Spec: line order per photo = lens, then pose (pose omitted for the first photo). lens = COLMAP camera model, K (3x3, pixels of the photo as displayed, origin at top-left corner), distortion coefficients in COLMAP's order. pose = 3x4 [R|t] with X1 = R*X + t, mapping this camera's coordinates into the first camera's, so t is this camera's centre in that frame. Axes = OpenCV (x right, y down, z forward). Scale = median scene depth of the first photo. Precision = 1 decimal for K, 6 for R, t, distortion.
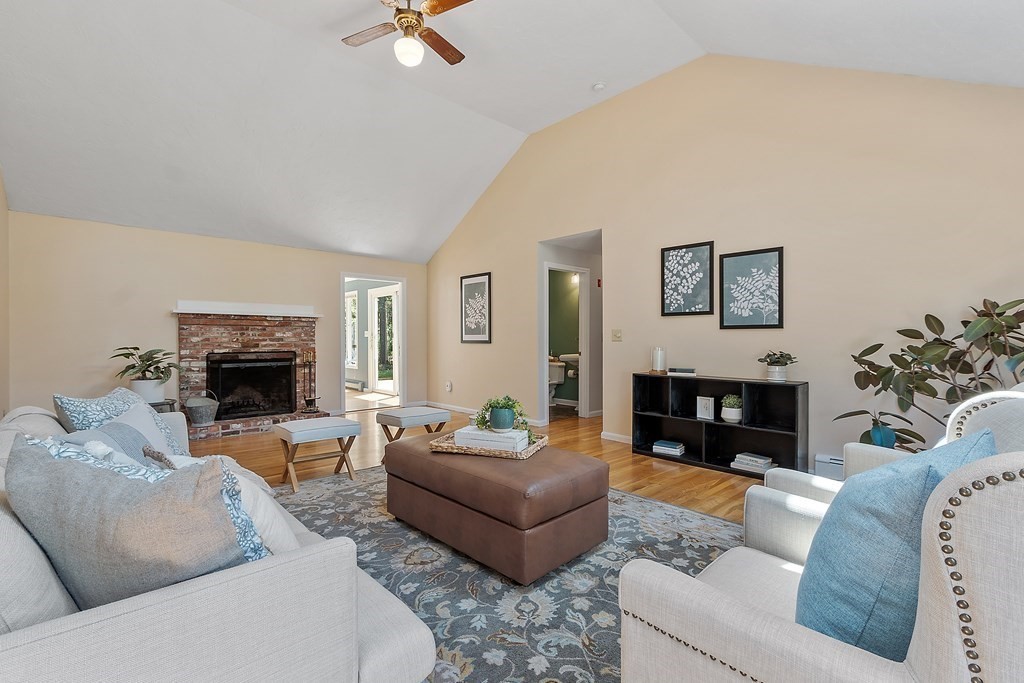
lens RADIAL K [[444.8, 0, 505.3], [0, 444.8, 336.1], [0, 0, 1]] dist [0.002384, 0.000100]
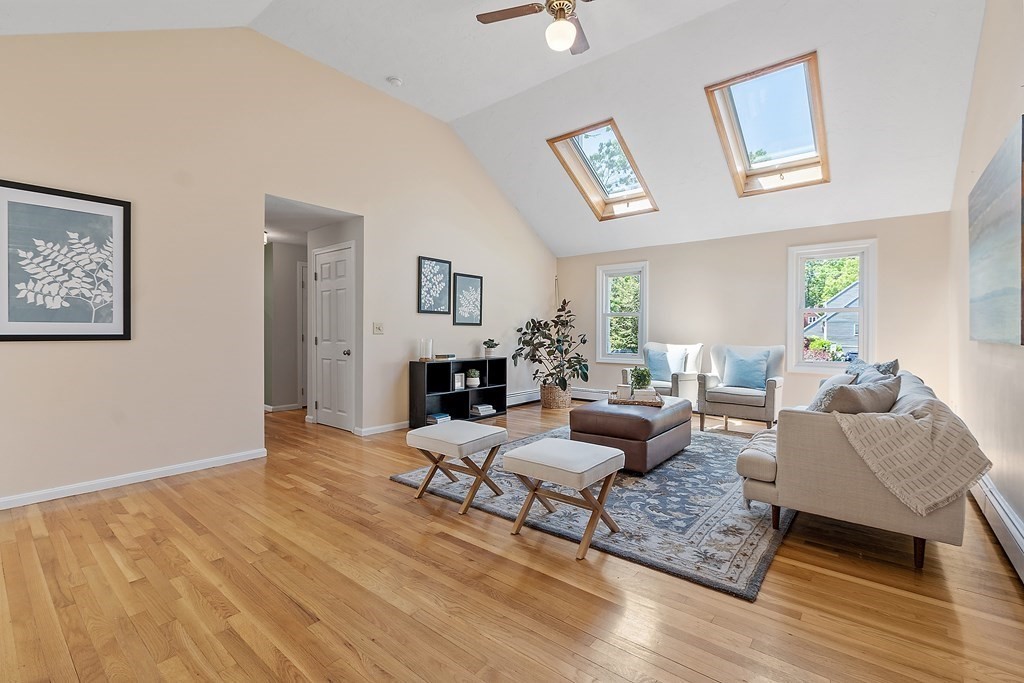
lens RADIAL K [[444.8, 0, 505.3], [0, 444.8, 336.1], [0, 0, 1]] dist [0.002384, 0.000100]
pose [[-0.108706, -0.010625, 0.994017, -0.938487], [-0.008747, 0.999914, 0.009731, 0.003759], [-0.994035, -0.007637, -0.108790, 0.987533]]
